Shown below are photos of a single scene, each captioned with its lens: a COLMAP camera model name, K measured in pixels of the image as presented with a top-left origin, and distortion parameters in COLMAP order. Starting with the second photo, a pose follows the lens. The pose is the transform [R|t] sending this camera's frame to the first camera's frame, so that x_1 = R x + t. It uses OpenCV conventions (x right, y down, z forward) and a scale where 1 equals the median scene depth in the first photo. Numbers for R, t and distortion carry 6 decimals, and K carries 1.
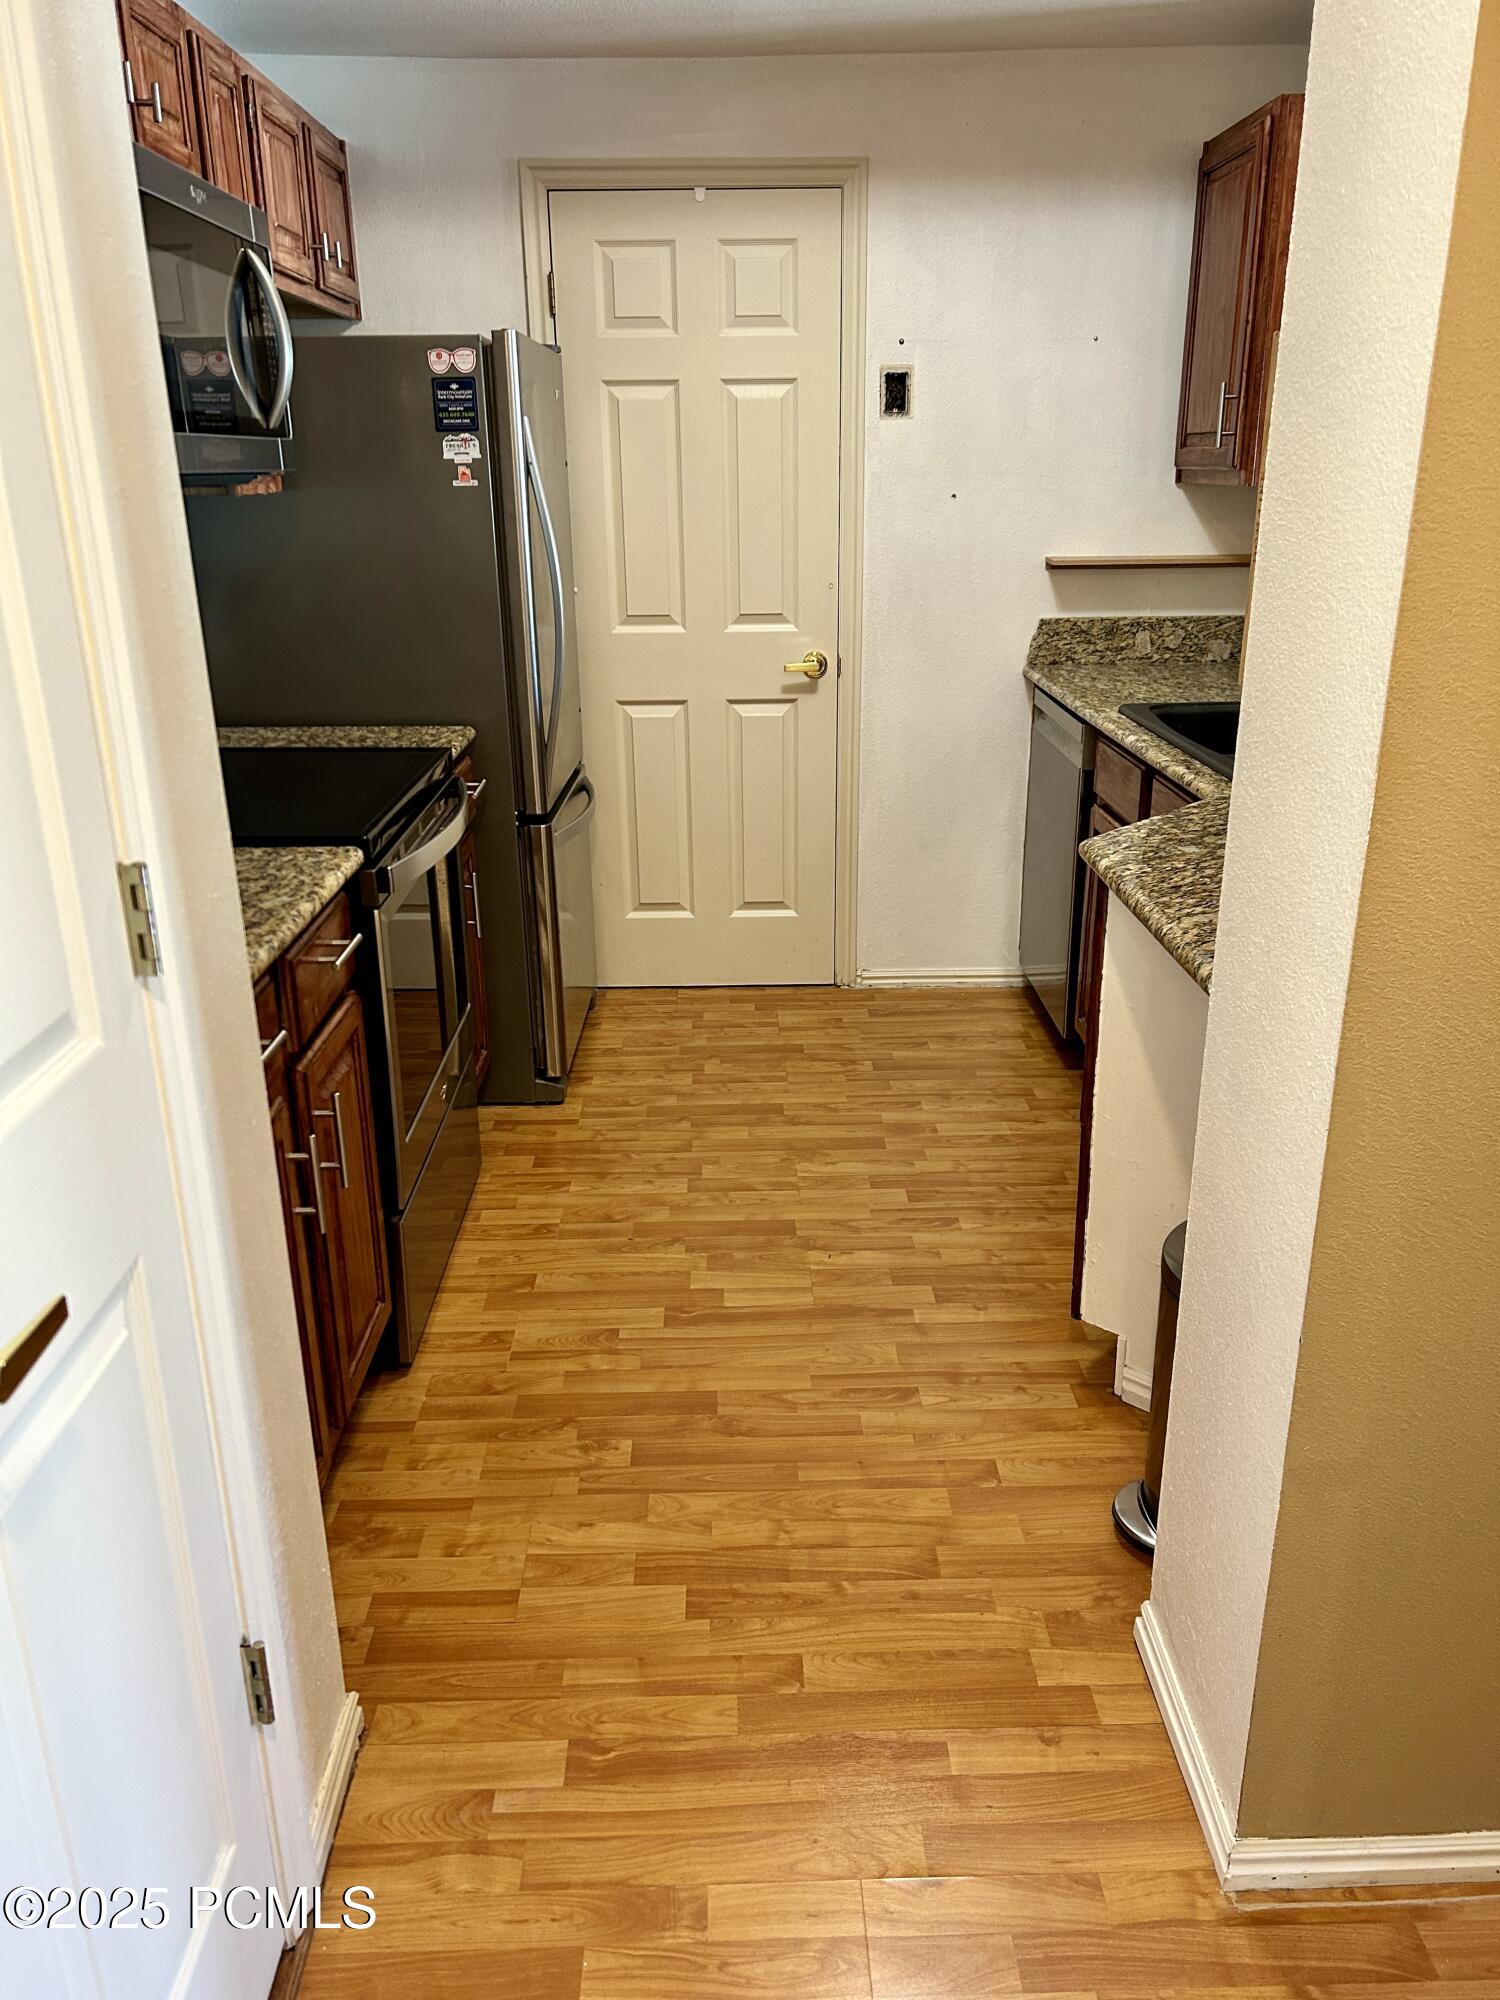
lens RADIAL K [[1509.1, 0, 751.4], [0, 1509.1, 1006.5], [0, 0, 1]] dist [0.014900, 0.002406]
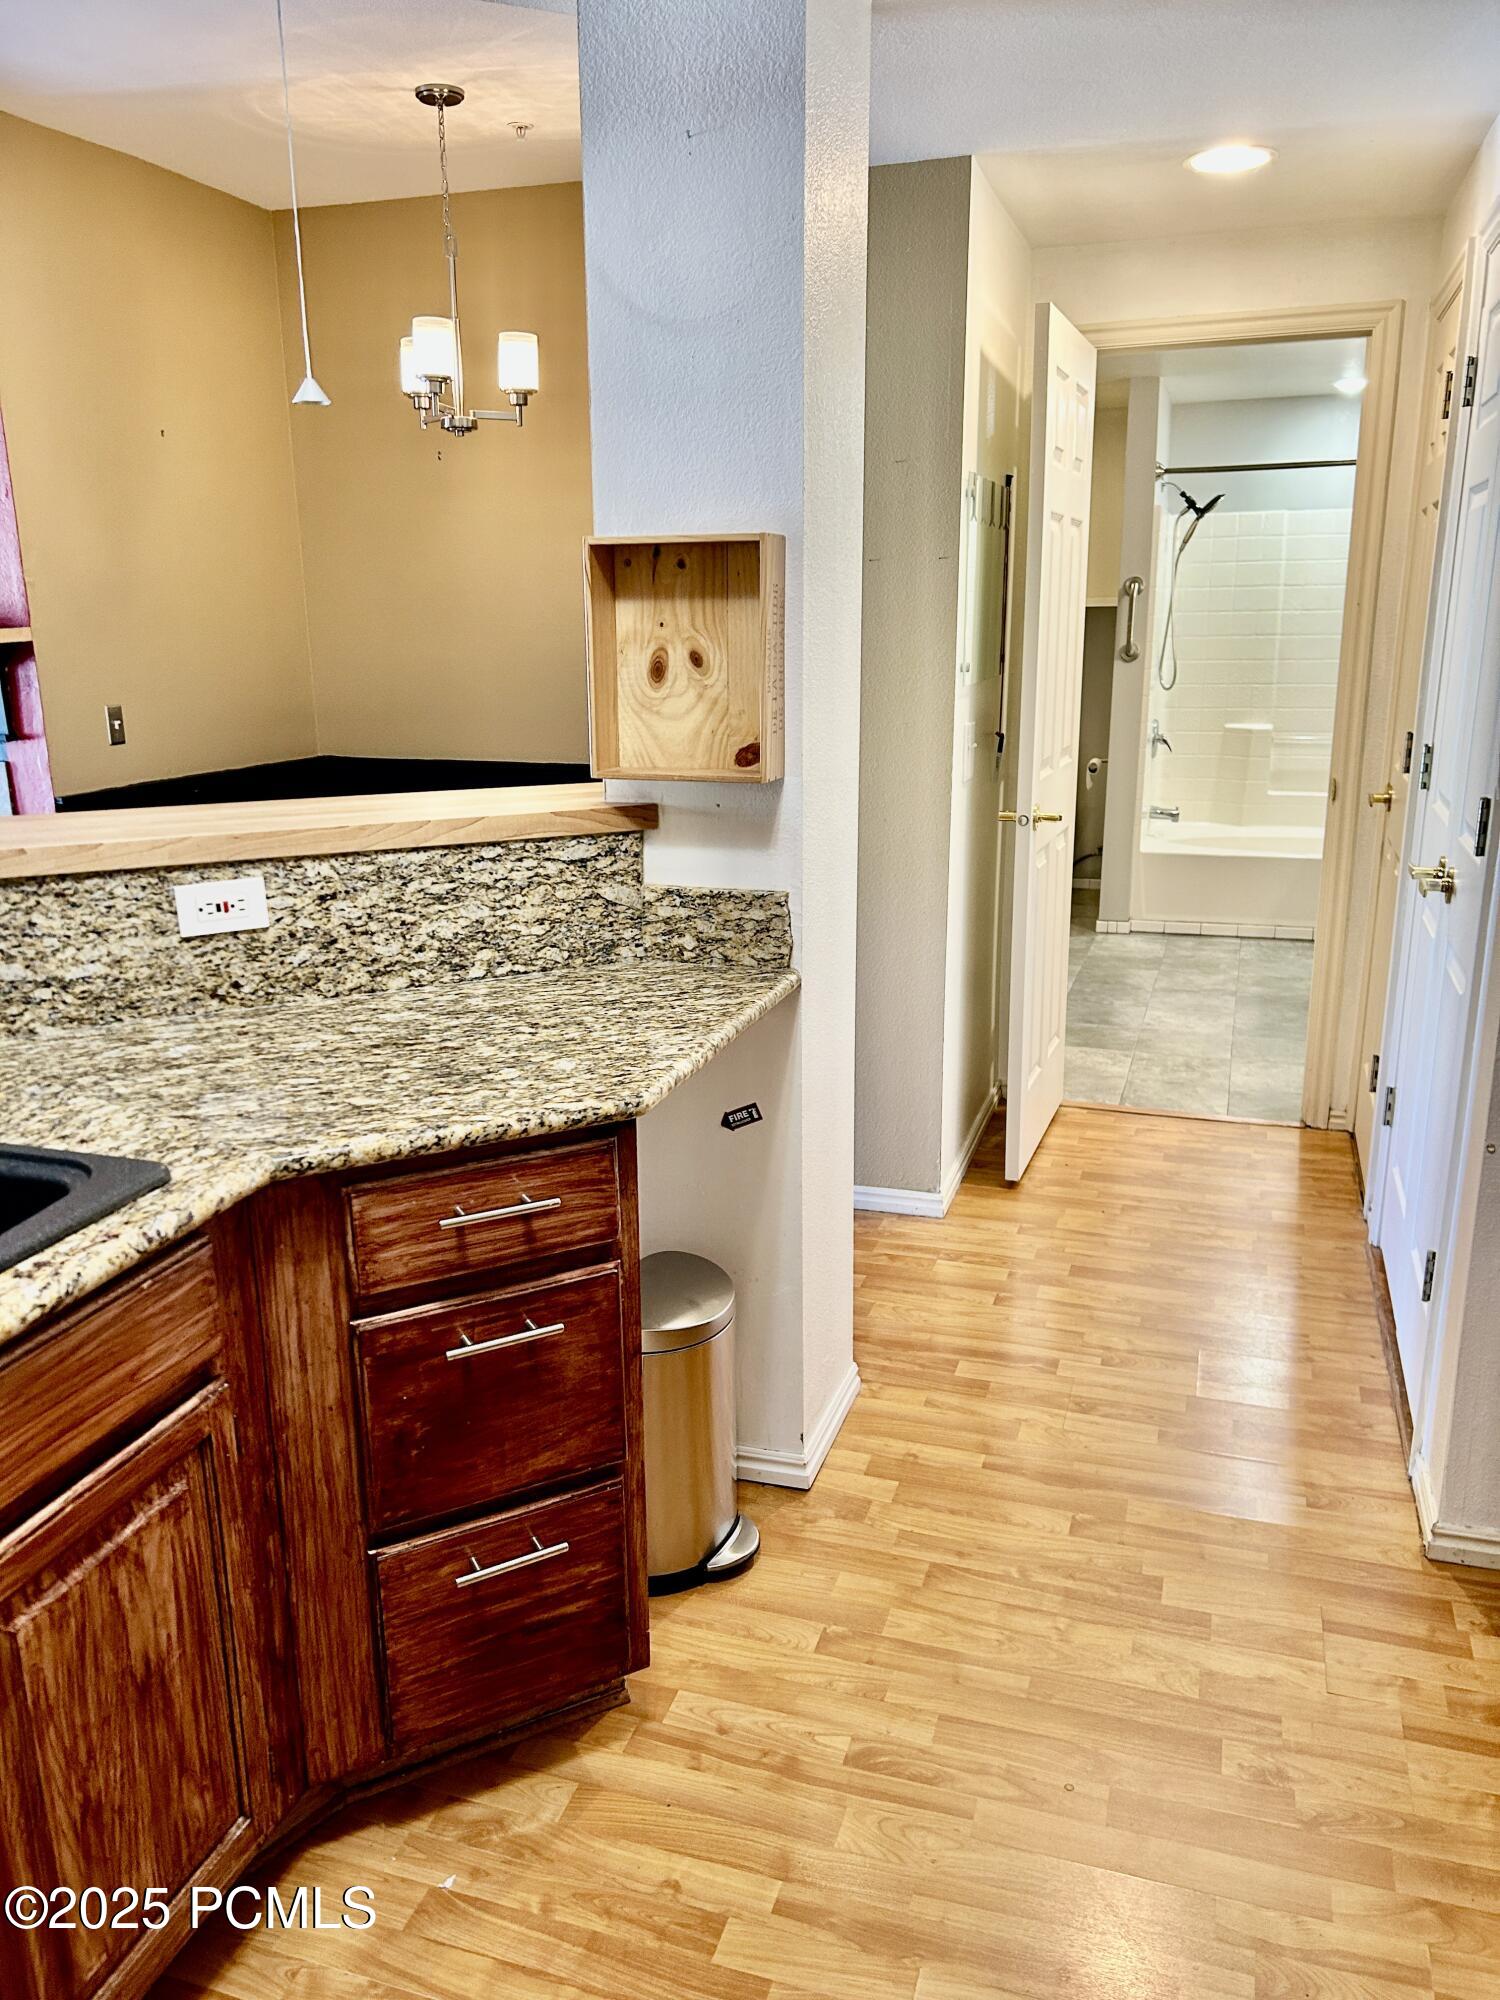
lens RADIAL K [[1509.1, 0, 737.4], [0, 1509.1, 998.1], [0, 0, 1]] dist [0.014900, 0.002406]
pose [[-0.942517, -0.067251, 0.327321, -0.079776], [0.129852, 0.828846, 0.544199, -0.592858], [-0.307897, 0.555420, -0.772469, 1.623574]]
